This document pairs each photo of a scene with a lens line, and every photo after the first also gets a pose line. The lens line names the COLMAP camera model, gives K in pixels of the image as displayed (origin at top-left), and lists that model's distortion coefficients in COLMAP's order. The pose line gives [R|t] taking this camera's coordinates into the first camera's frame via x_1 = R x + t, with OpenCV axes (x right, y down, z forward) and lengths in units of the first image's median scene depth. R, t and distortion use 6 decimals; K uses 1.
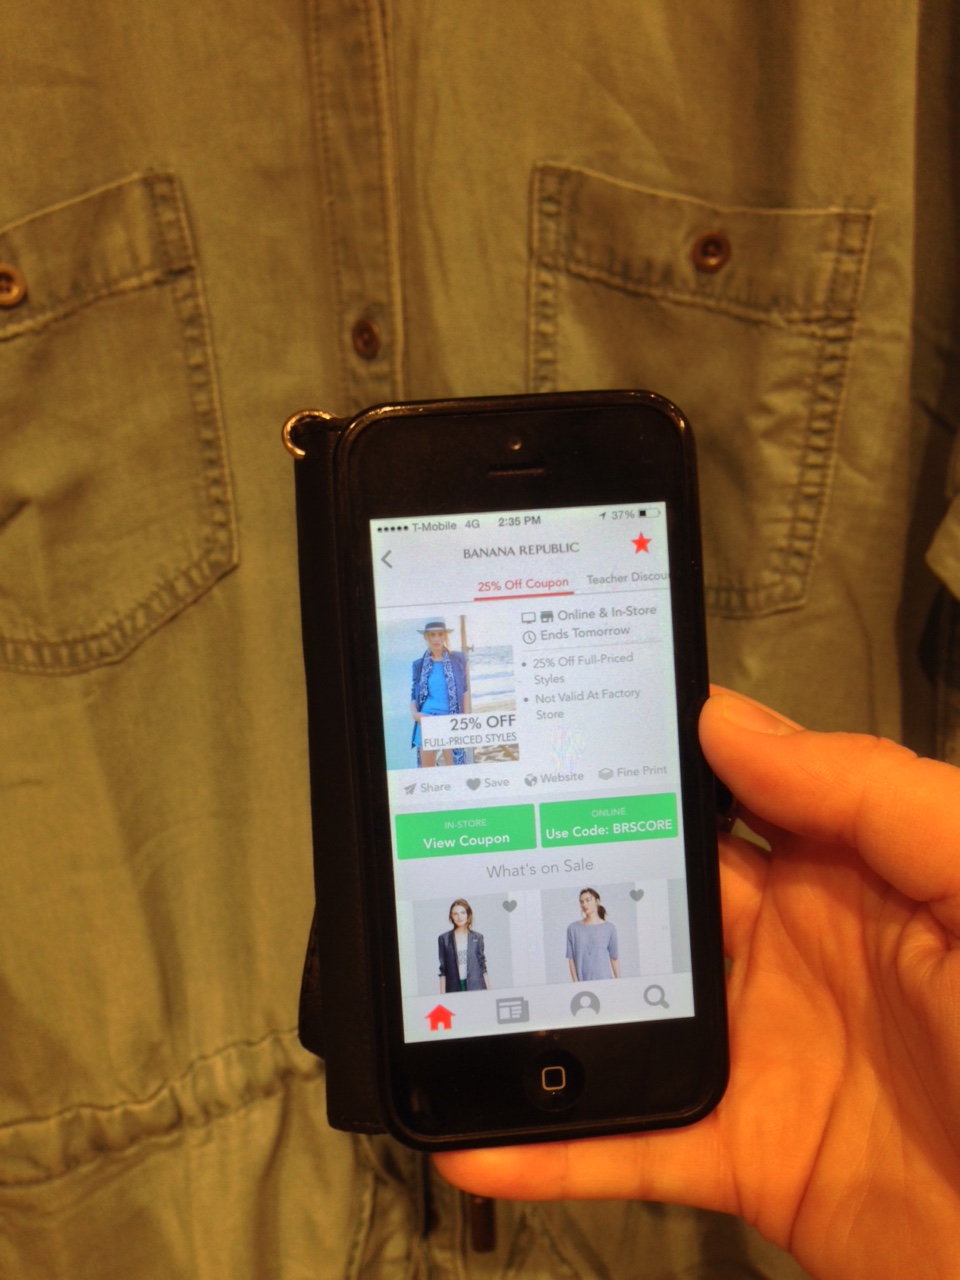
lens RADIAL K [[1144.1, 0, 480.0], [0, 1144.1, 646.1], [0, 0, 1]] dist [0.058868, -0.071938]
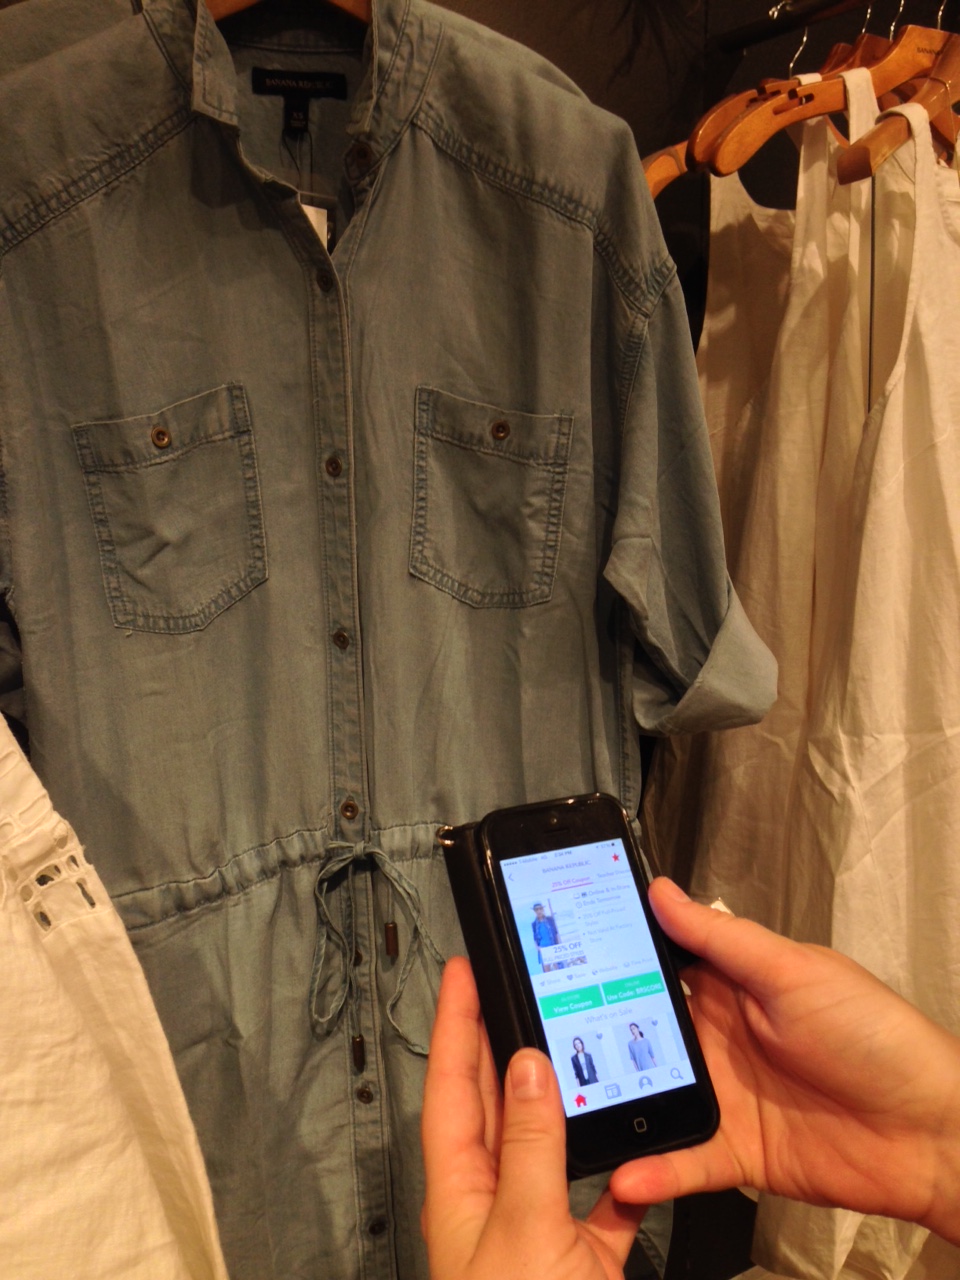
lens RADIAL K [[1144.1, 0, 481.0], [0, 1144.1, 639.3], [0, 0, 1]] dist [0.058868, -0.071938]
pose [[0.977551, -0.007732, 0.210558, -0.271697], [0.029807, 0.994351, -0.101872, 0.242108], [-0.208581, 0.105861, 0.972259, -0.961413]]
